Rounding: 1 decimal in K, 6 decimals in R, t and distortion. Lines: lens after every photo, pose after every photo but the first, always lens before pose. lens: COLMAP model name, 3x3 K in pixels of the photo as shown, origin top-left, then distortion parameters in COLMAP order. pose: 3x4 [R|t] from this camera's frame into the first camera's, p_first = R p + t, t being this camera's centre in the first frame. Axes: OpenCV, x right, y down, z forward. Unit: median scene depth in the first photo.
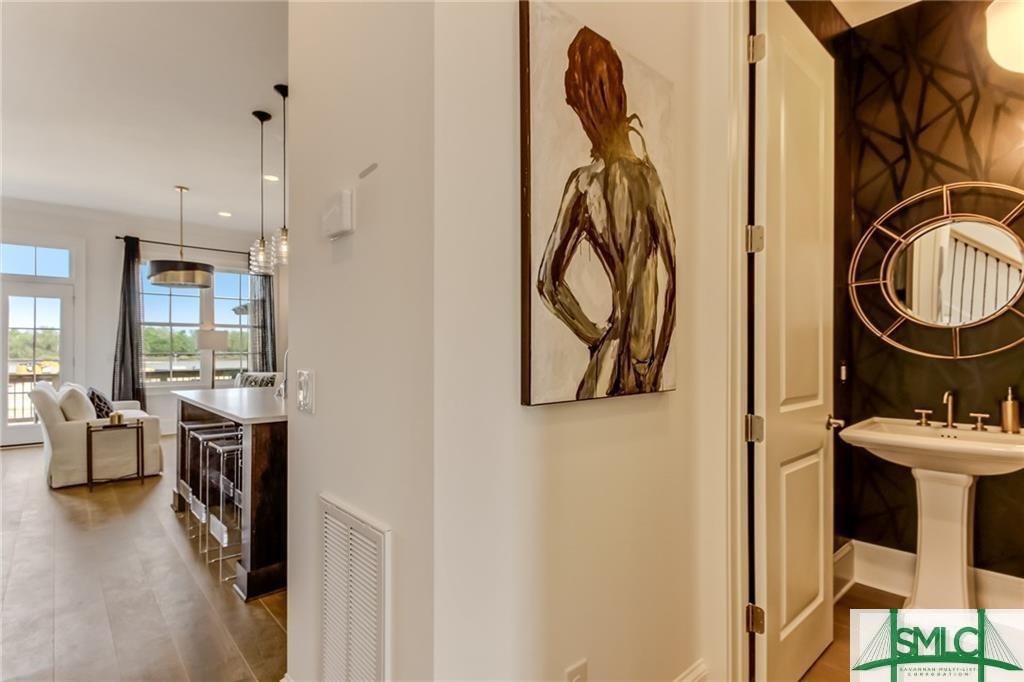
lens RADIAL K [[508.7, 0, 509.4], [0, 508.7, 351.0], [0, 0, 1]] dist [0.000376, -0.001691]
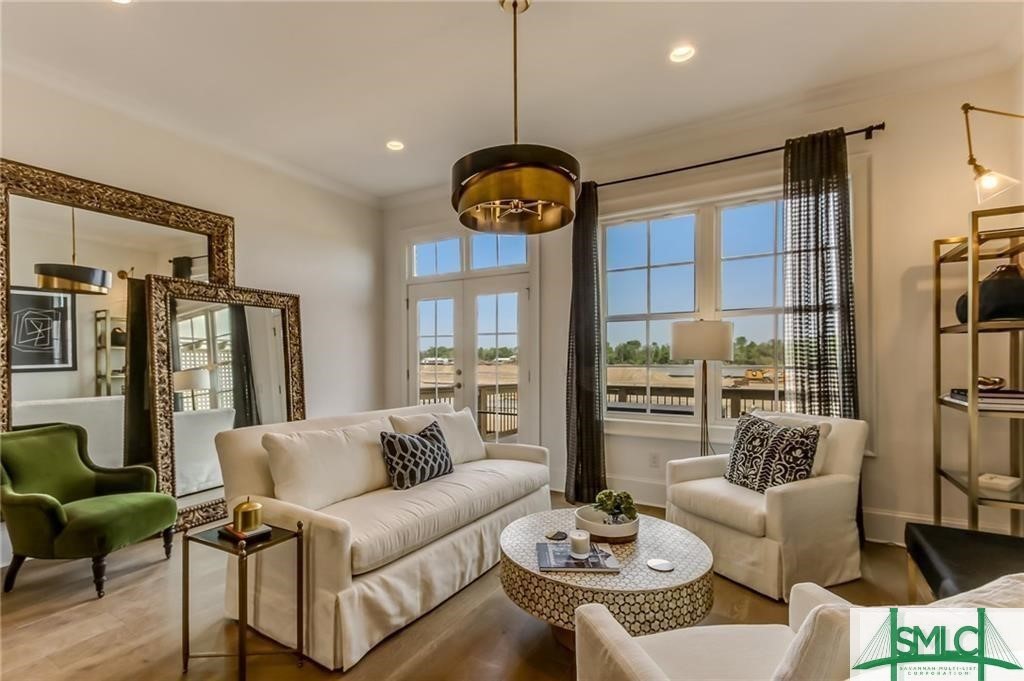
lens RADIAL K [[471.1, 0, 483.0], [0, 471.1, 364.2], [0, 0, 1]] dist [0.001059, -0.000060]
pose [[0.280843, 0.008169, -0.959719, -0.243892], [0.000815, 0.999961, 0.008750, -0.003037], [0.959753, -0.003239, 0.280825, 0.827241]]
